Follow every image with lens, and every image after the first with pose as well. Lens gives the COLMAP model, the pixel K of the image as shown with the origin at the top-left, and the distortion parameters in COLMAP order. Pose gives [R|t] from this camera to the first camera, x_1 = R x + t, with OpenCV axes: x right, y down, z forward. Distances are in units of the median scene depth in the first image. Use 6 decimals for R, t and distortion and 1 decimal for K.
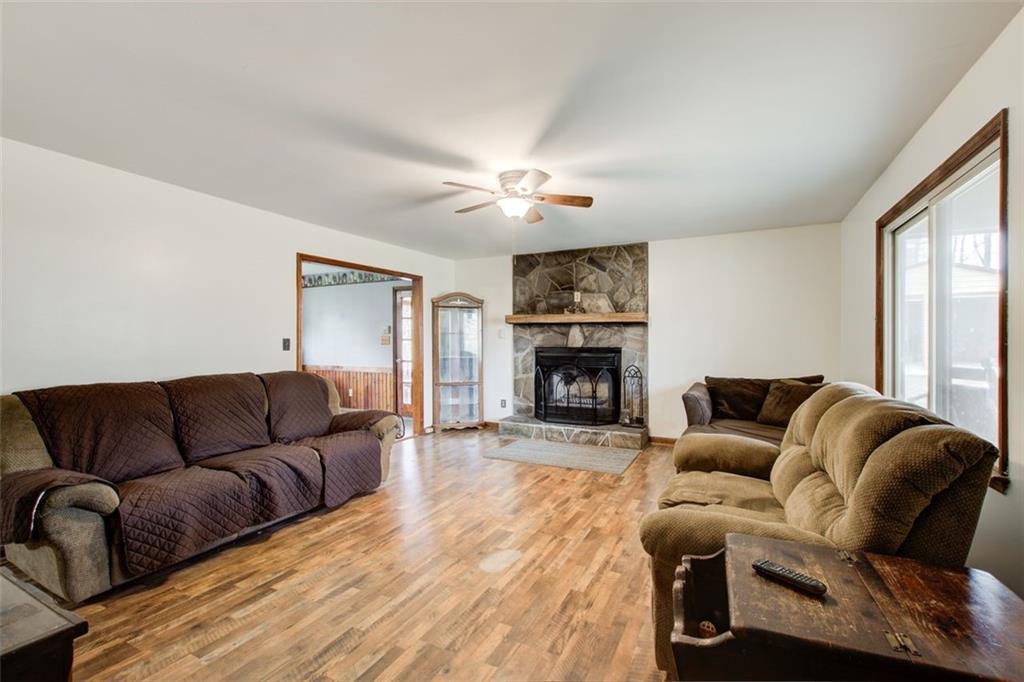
lens RADIAL K [[452.2, 0, 522.7], [0, 452.2, 345.5], [0, 0, 1]] dist [0.004182, -0.000656]
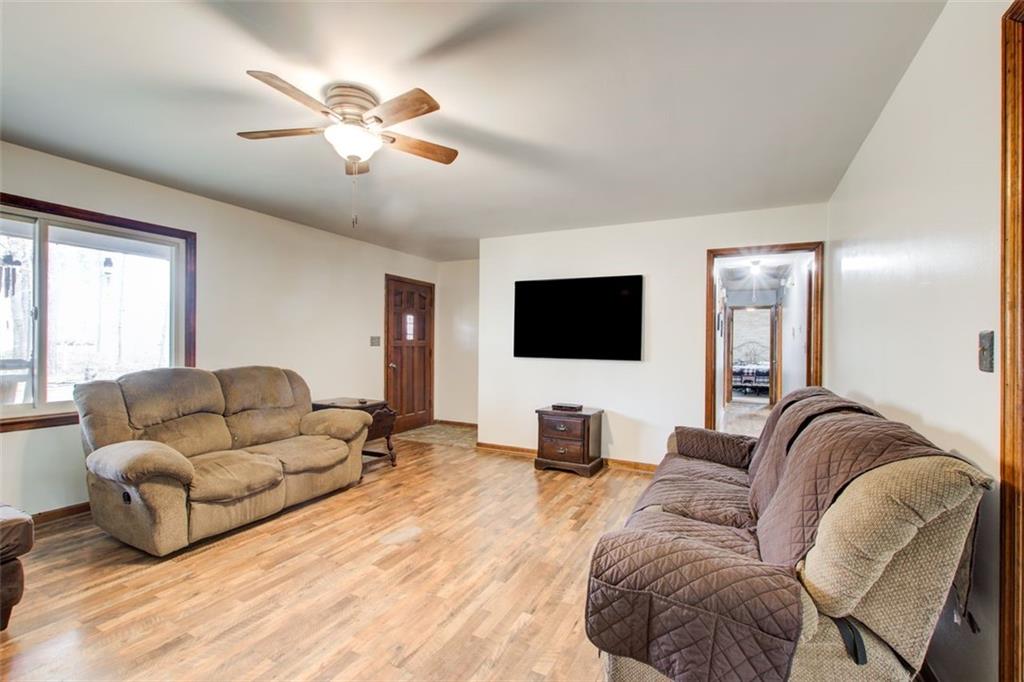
lens RADIAL K [[452.2, 0, 522.7], [0, 452.2, 345.5], [0, 0, 1]] dist [0.004182, -0.000656]
pose [[-0.999957, -0.009251, 0.001088, -0.343715], [-0.009240, 0.999911, 0.009603, -0.010053], [-0.001177, 0.009593, -0.999953, 2.101594]]
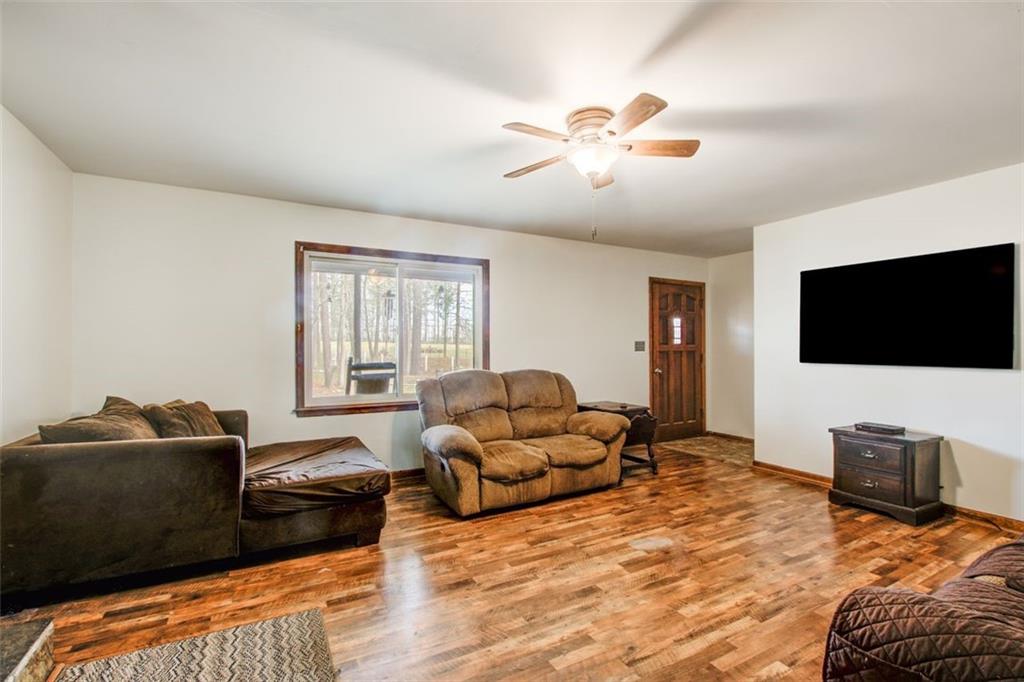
lens RADIAL K [[472.7, 0, 513.1], [0, 472.7, 347.9], [0, 0, 1]] dist [0.000838, -0.000570]
pose [[-0.818284, 0.004971, 0.574792, -0.433850], [0.009007, 0.999951, 0.004175, -0.009758], [-0.574743, 0.008593, -0.818289, 2.115730]]
